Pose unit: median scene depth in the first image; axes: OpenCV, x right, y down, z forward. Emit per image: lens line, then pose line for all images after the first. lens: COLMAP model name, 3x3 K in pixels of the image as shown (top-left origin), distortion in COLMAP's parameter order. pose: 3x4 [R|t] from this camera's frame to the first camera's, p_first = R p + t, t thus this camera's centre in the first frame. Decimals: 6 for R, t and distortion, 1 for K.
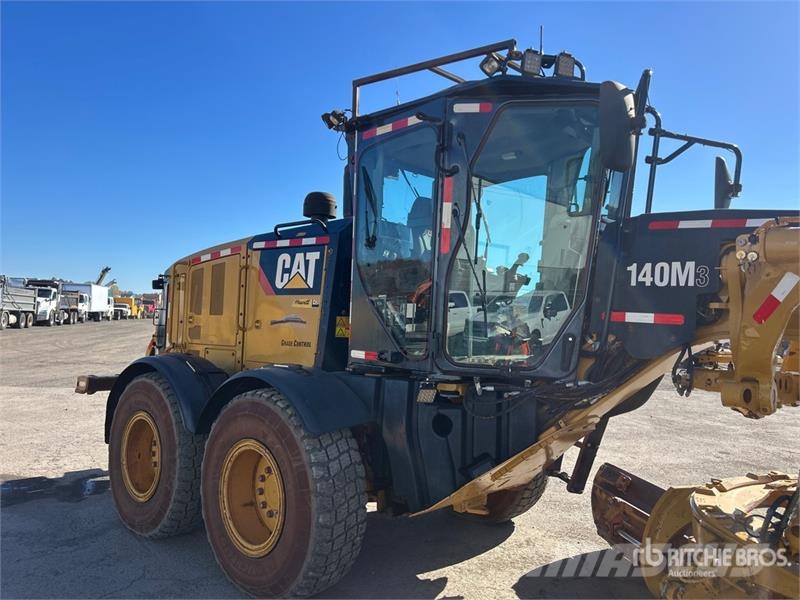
lens RADIAL K [[595.2, 0, 398.8], [0, 595.2, 300.2], [0, 0, 1]] dist [0.066168, -0.068293]
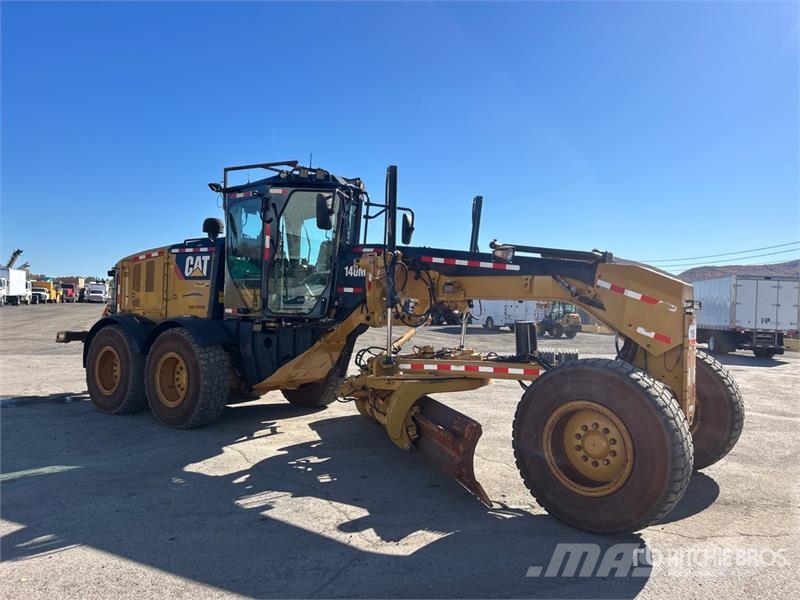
lens RADIAL K [[558.4, 0, 406.1], [0, 558.4, 303.2], [0, 0, 1]] dist [-0.006553, -0.007413]
pose [[0.988783, -0.007829, 0.149151, 0.205953], [0.002471, 0.999346, 0.036079, 0.002676], [-0.149336, -0.035306, 0.988156, -0.777610]]
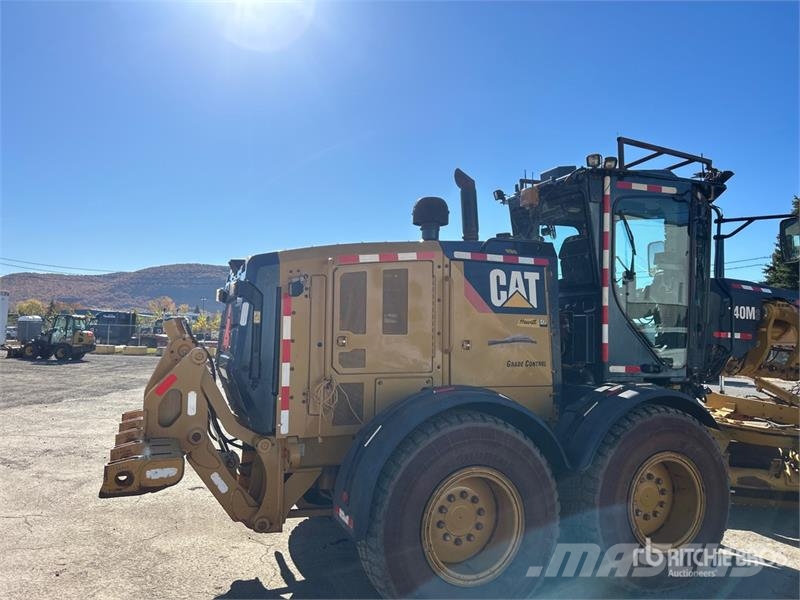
lens RADIAL K [[595.2, 0, 394.0], [0, 595.2, 299.0], [0, 0, 1]] dist [0.066168, -0.068293]
pose [[0.436913, 0.023716, 0.899191, -1.193349], [-0.040100, 0.999172, -0.006869, -0.019389], [-0.898609, -0.033057, 0.437503, 0.786608]]
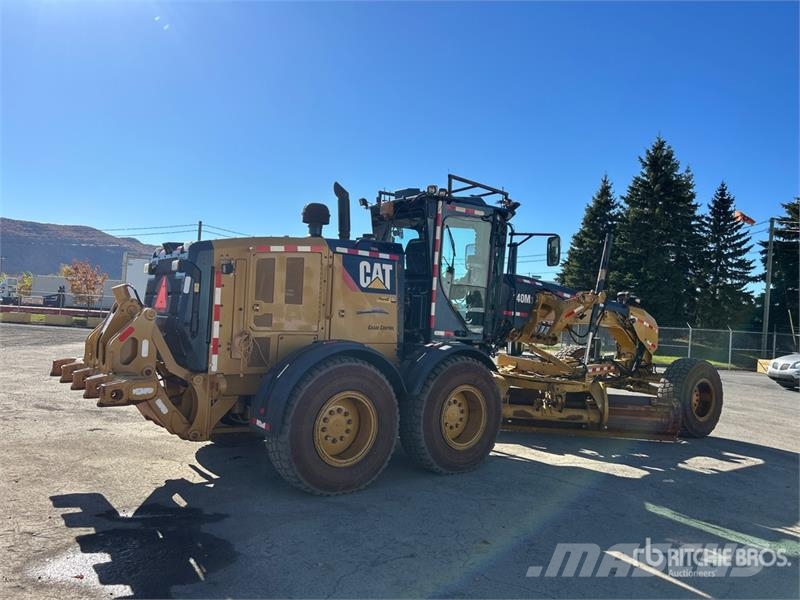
lens RADIAL K [[595.2, 0, 392.7], [0, 595.2, 300.8], [0, 0, 1]] dist [0.066168, -0.068293]
pose [[0.183190, -0.003036, 0.983073, -1.611249], [-0.087344, 0.995990, 0.019352, -0.022246], [-0.979190, -0.089411, 0.182191, 0.736700]]
